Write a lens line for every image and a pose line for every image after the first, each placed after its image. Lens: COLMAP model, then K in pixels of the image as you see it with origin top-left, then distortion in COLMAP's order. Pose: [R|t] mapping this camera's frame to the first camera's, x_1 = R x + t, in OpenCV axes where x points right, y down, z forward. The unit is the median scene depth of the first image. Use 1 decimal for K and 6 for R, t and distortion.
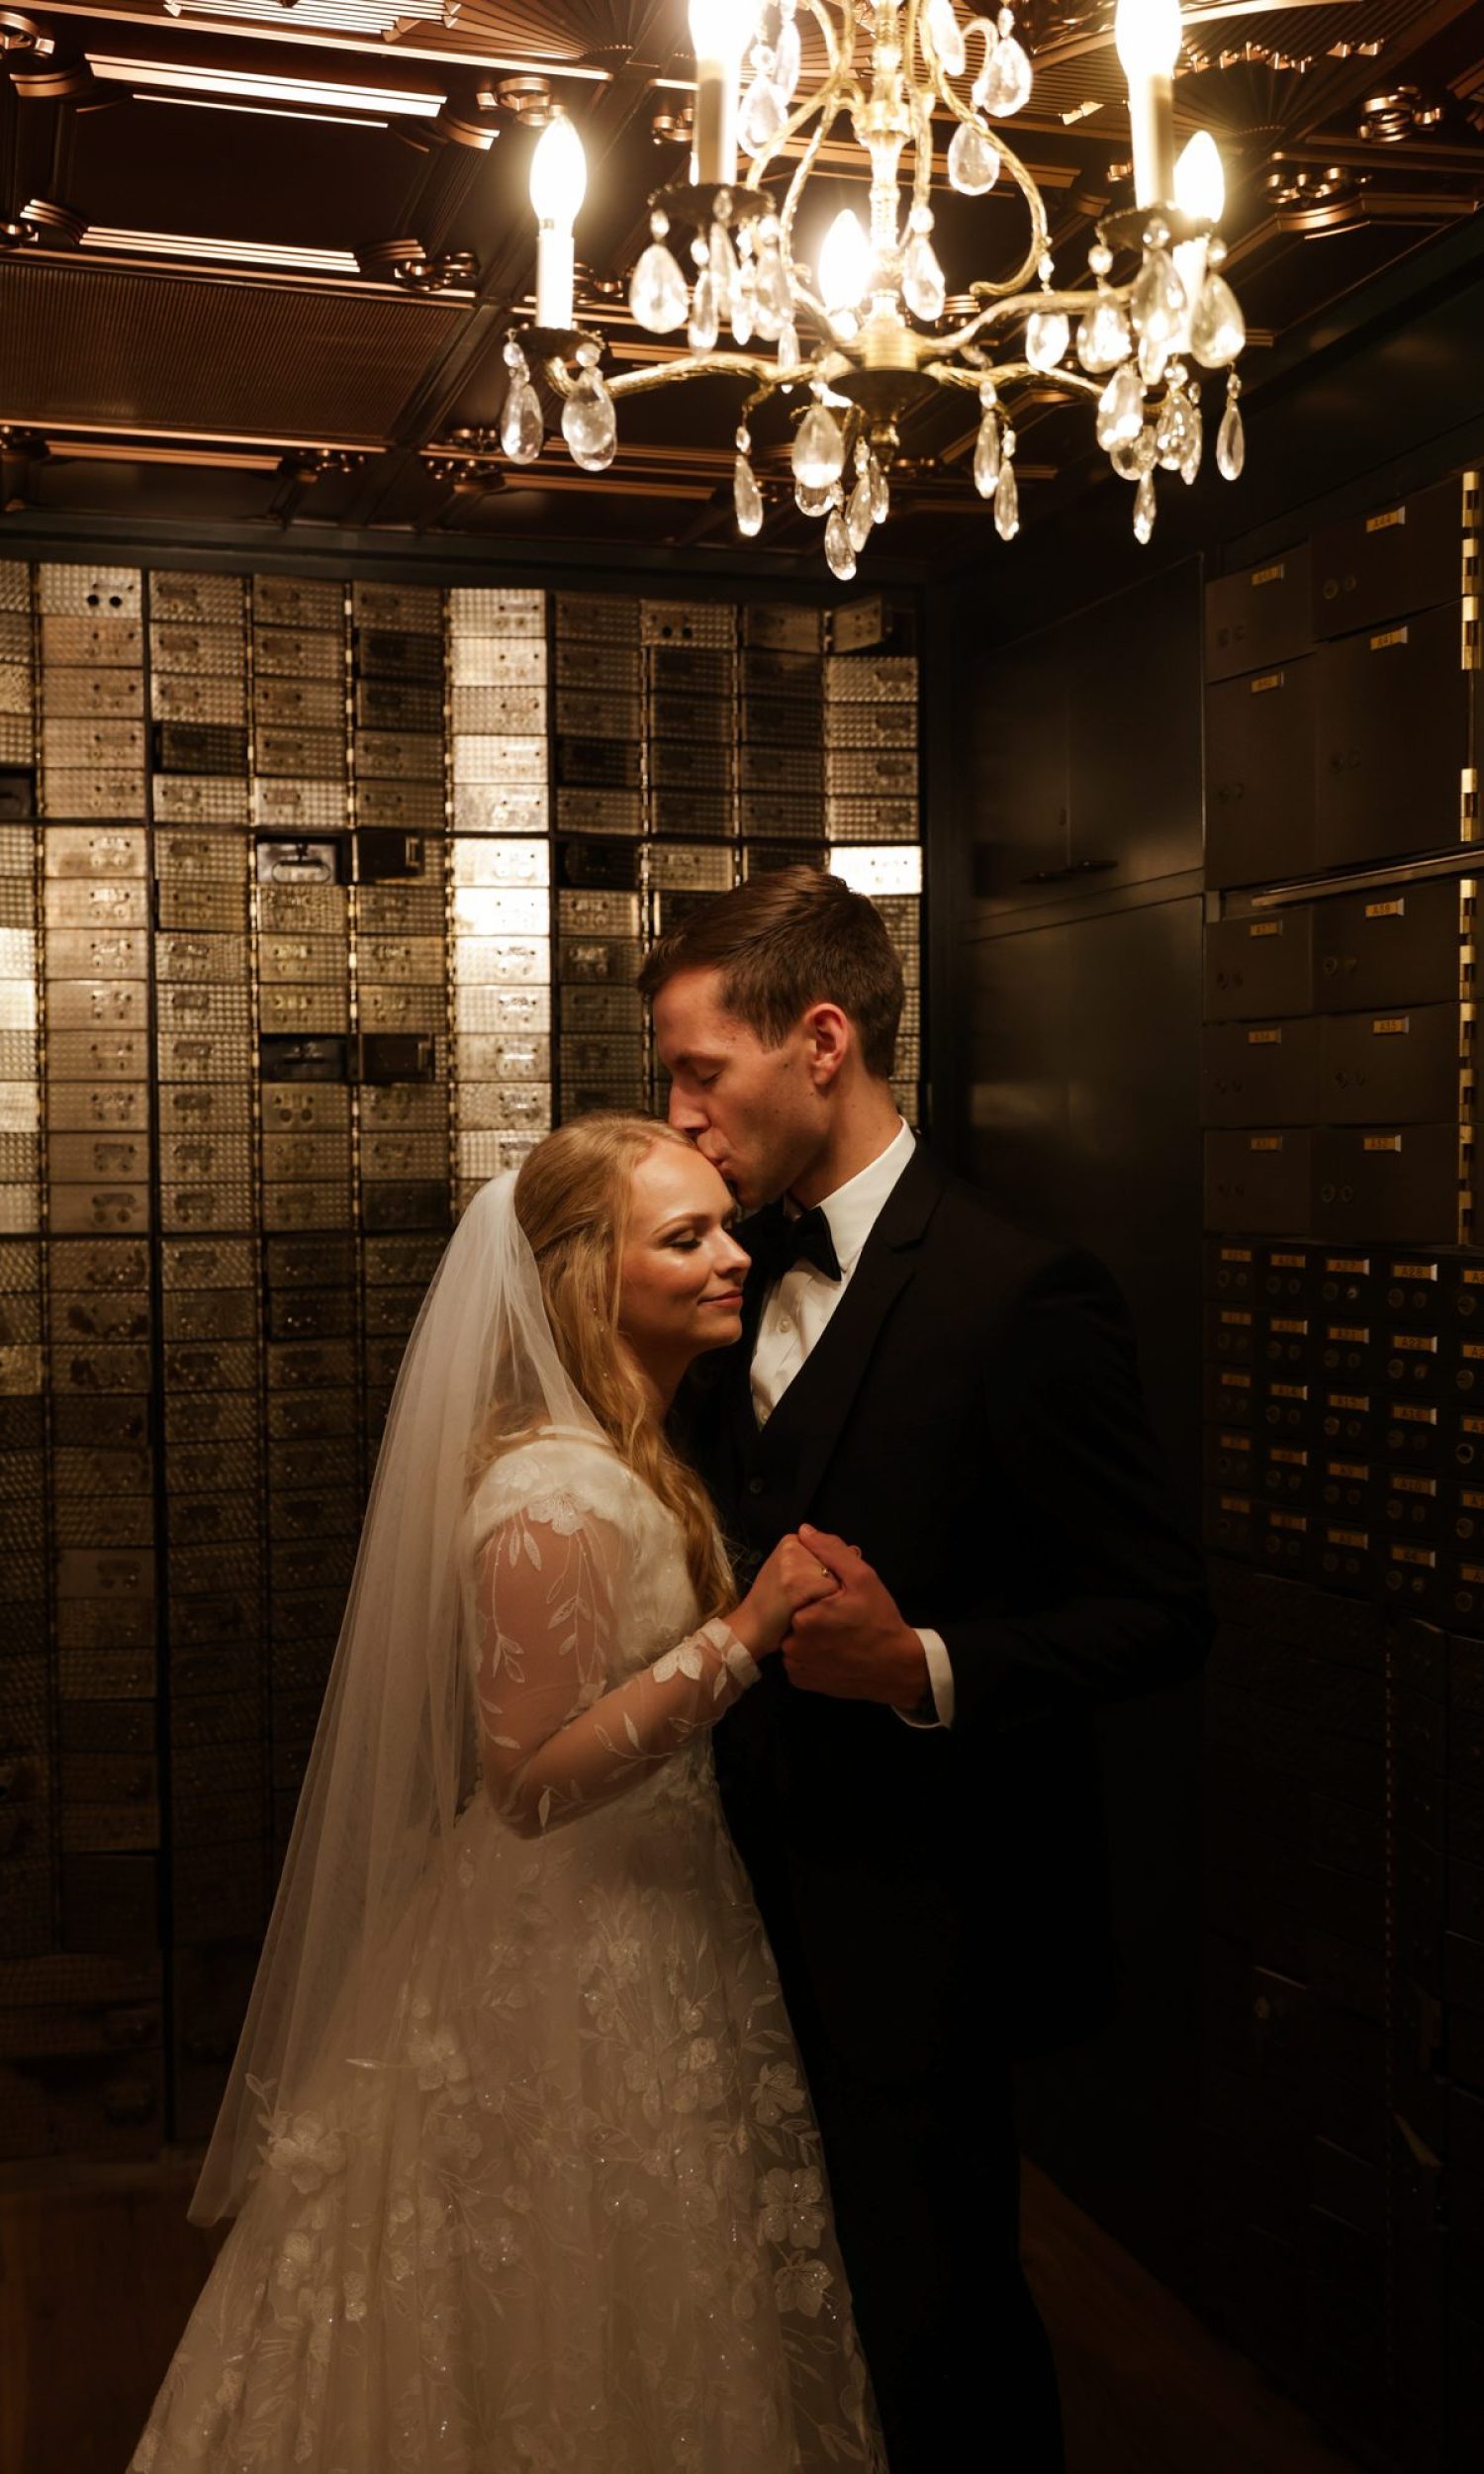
lens RADIAL K [[2412.9, 0, 741.9], [0, 2412.9, 1241.4], [0, 0, 1]] dist [0.003684, 0.000000]
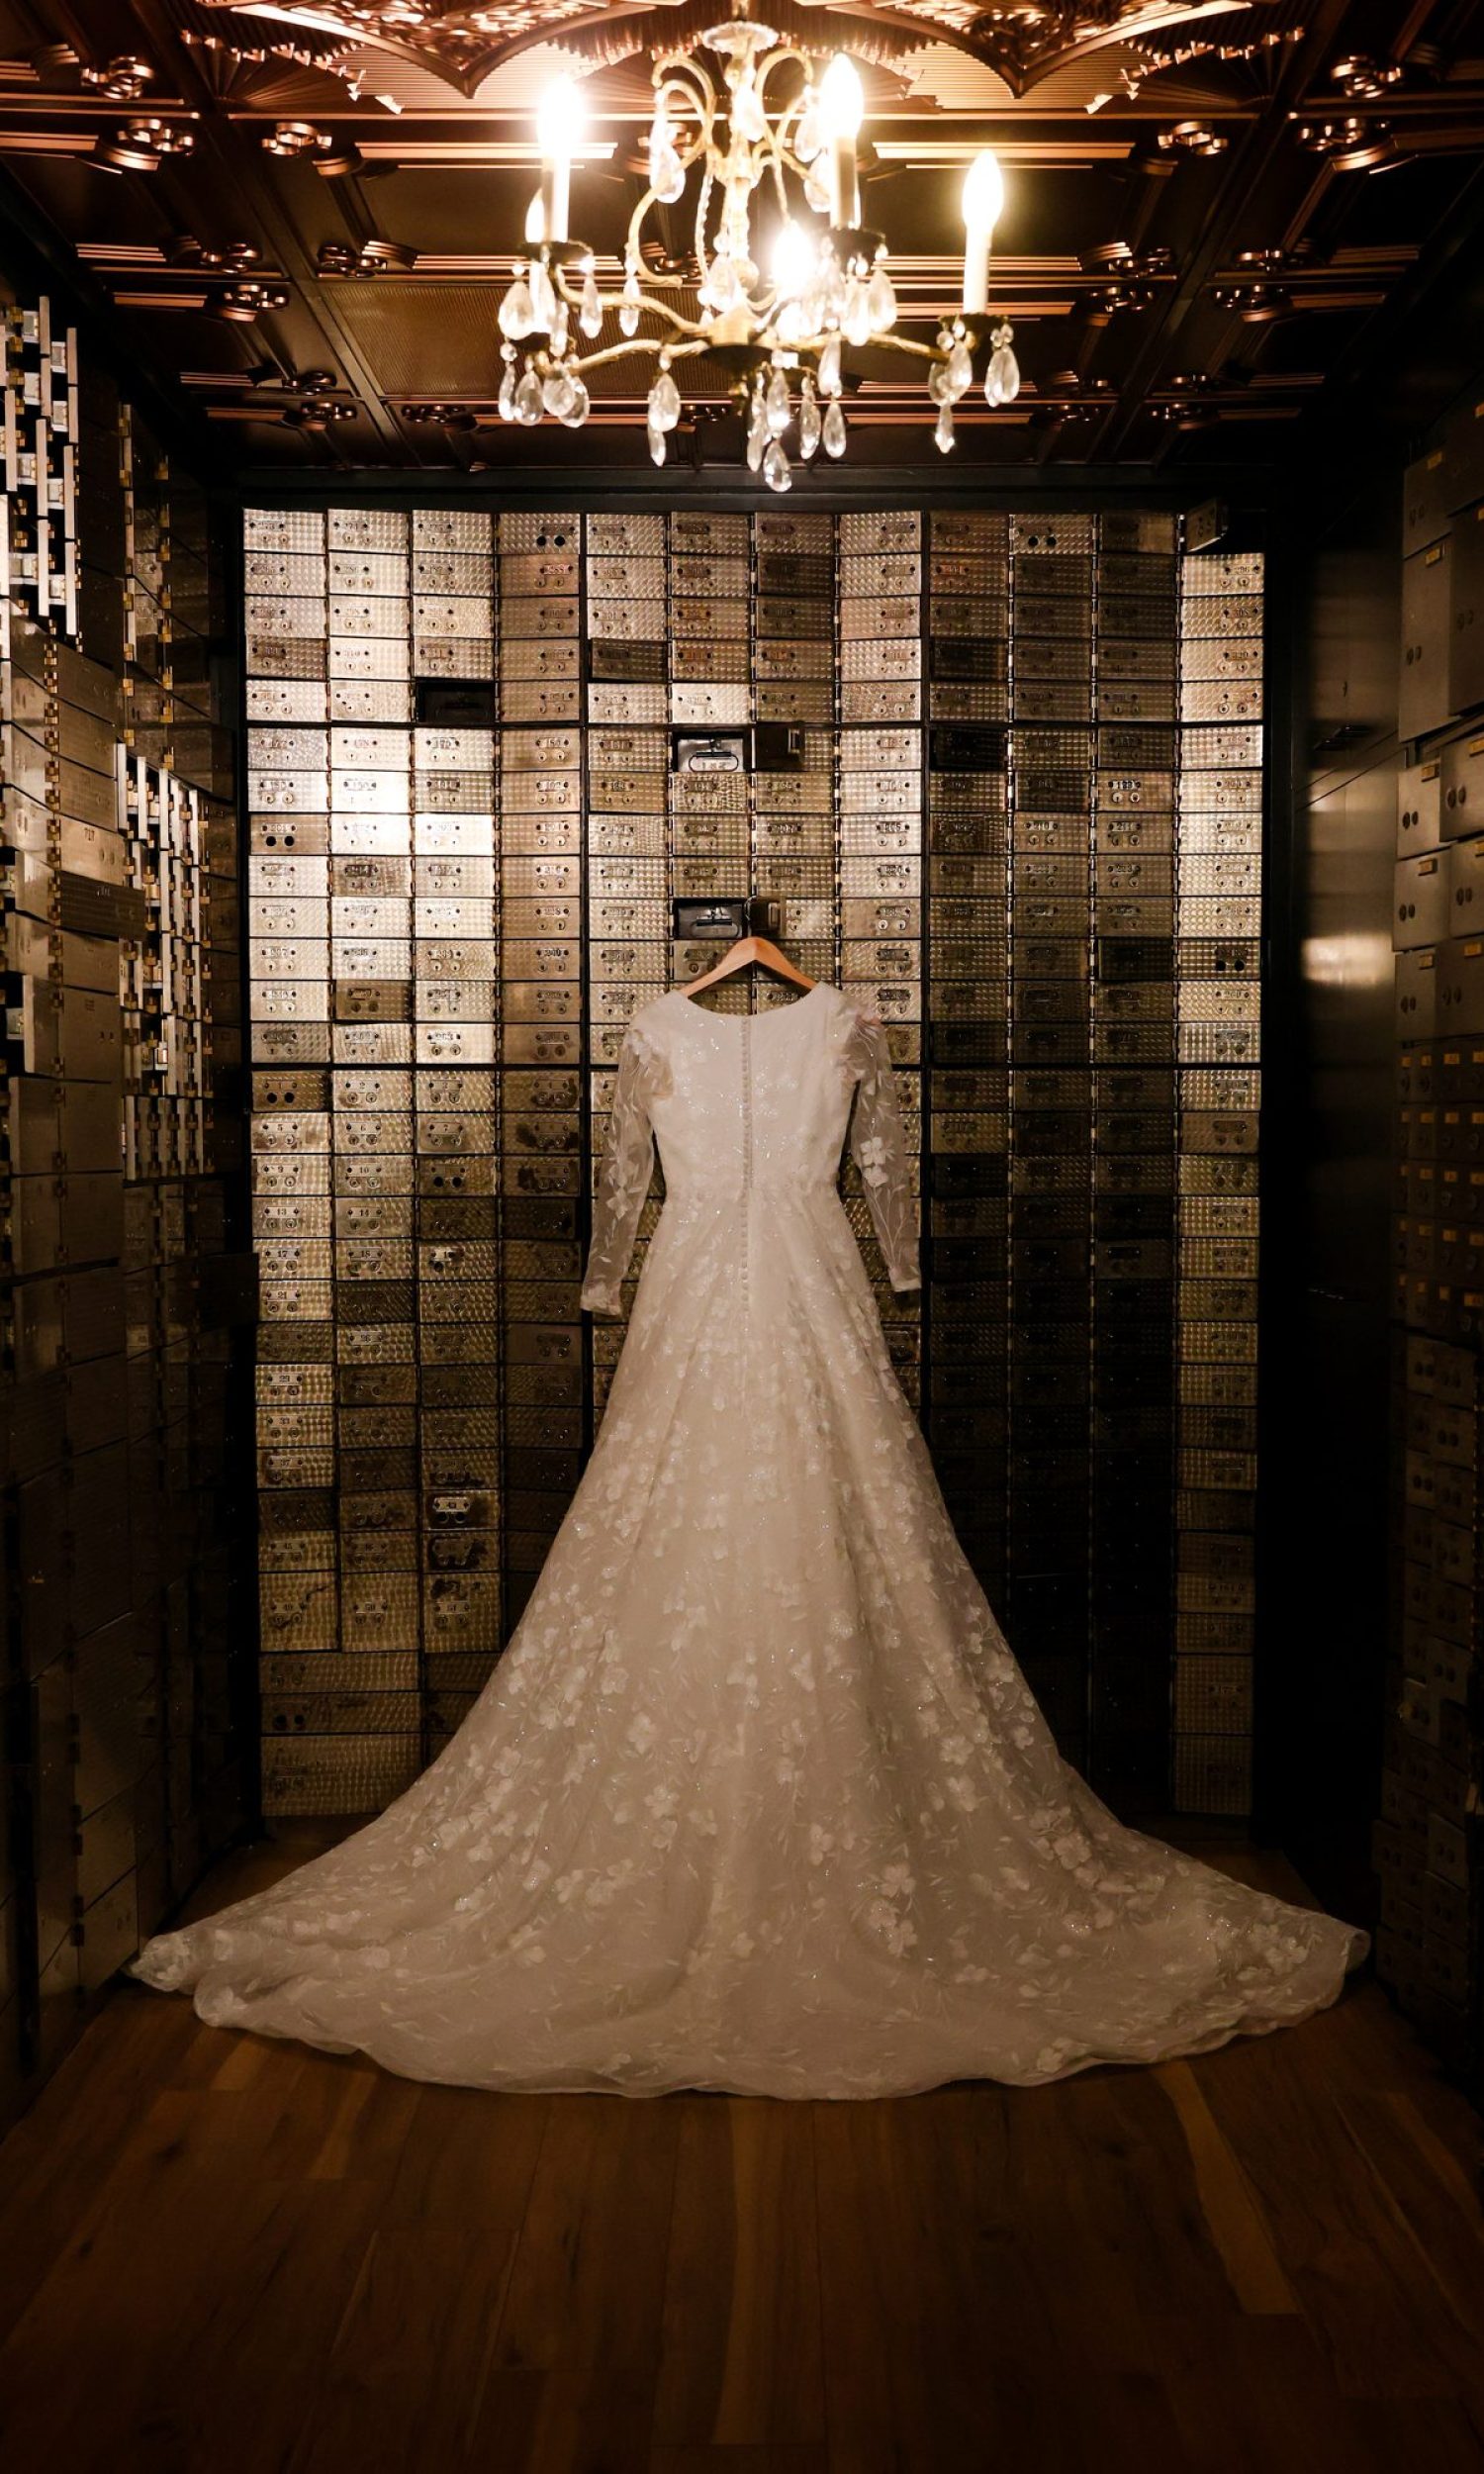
lens RADIAL K [[2412.9, 0, 742.2], [0, 2412.9, 1231.8], [0, 0, 1]] dist [0.003684, 0.000000]
pose [[0.960376, 0.023839, -0.277686, 0.170841], [-0.017332, 0.999515, 0.025864, 0.047700], [0.278168, -0.020026, 0.960324, -0.142742]]
